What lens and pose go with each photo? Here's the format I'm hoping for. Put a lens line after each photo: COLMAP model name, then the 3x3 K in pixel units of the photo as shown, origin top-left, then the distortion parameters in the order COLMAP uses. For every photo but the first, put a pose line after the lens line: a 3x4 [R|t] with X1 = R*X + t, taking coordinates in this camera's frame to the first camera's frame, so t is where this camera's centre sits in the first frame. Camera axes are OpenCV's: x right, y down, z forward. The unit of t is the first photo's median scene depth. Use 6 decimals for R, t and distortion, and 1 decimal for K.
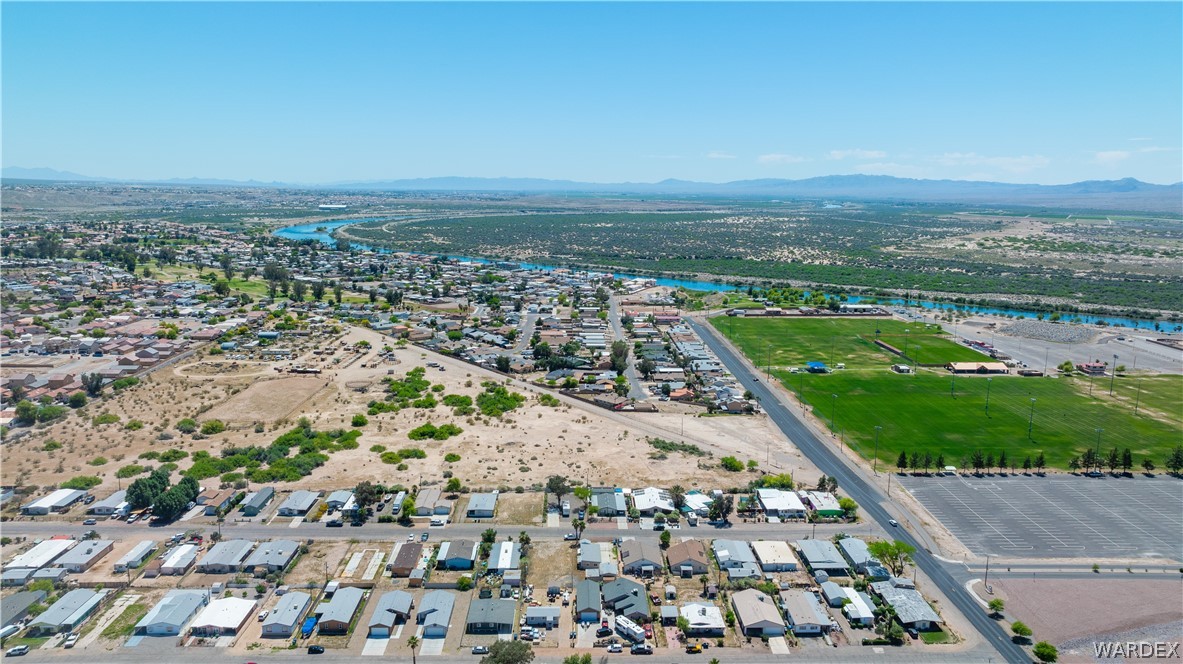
lens RADIAL K [[826.0, 0, 591.5], [0, 826.0, 332.0], [0, 0, 1]] dist [-0.034816, 0.035866]
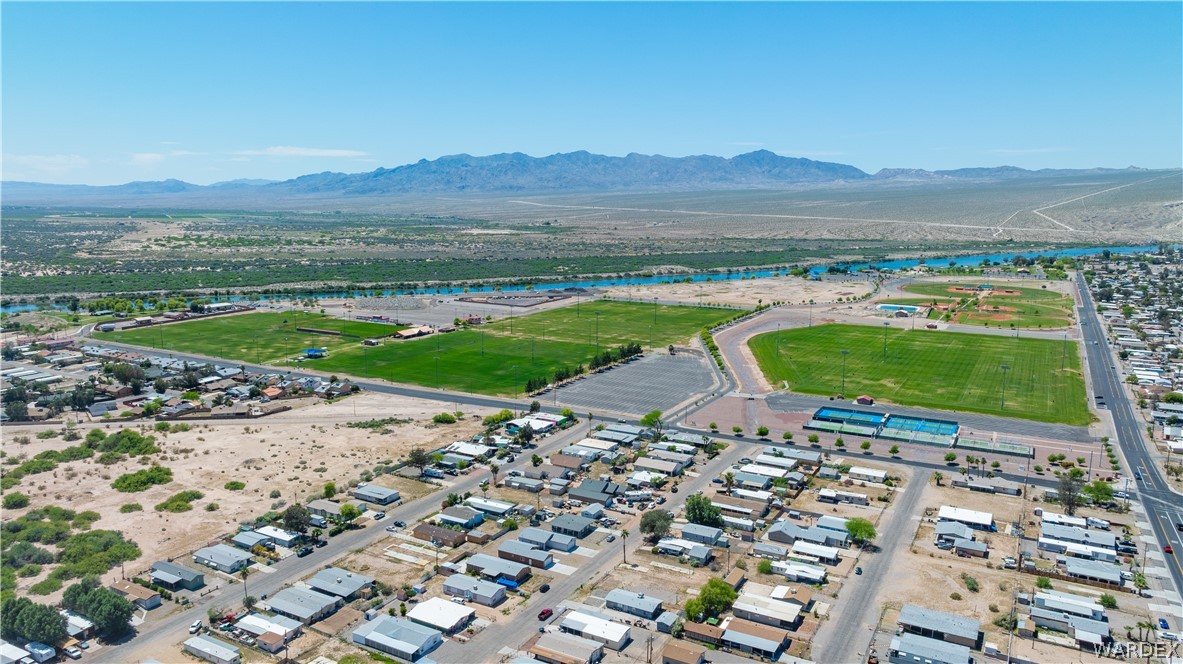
lens RADIAL K [[826.0, 0, 591.5], [0, 826.0, 332.0], [0, 0, 1]] dist [-0.034816, 0.035866]
pose [[0.511153, -0.146451, 0.846920, -0.808578], [0.147154, 0.985738, 0.081642, -0.035425], [-0.846799, 0.082896, 0.525414, 0.198787]]
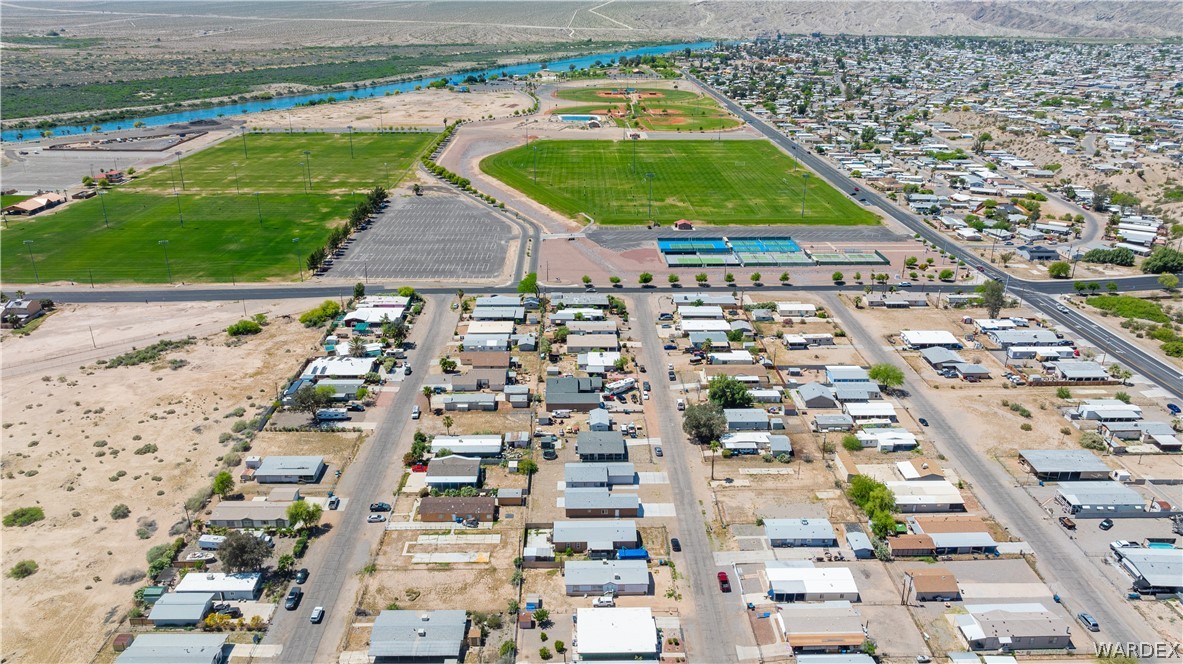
lens RADIAL K [[826.0, 0, 591.5], [0, 826.0, 332.0], [0, 0, 1]] dist [-0.034816, 0.035866]
pose [[0.010739, -0.384558, 0.923038, -0.704531], [0.167053, 0.910809, 0.377519, -0.115323], [-0.985889, 0.150142, 0.074023, 0.648090]]
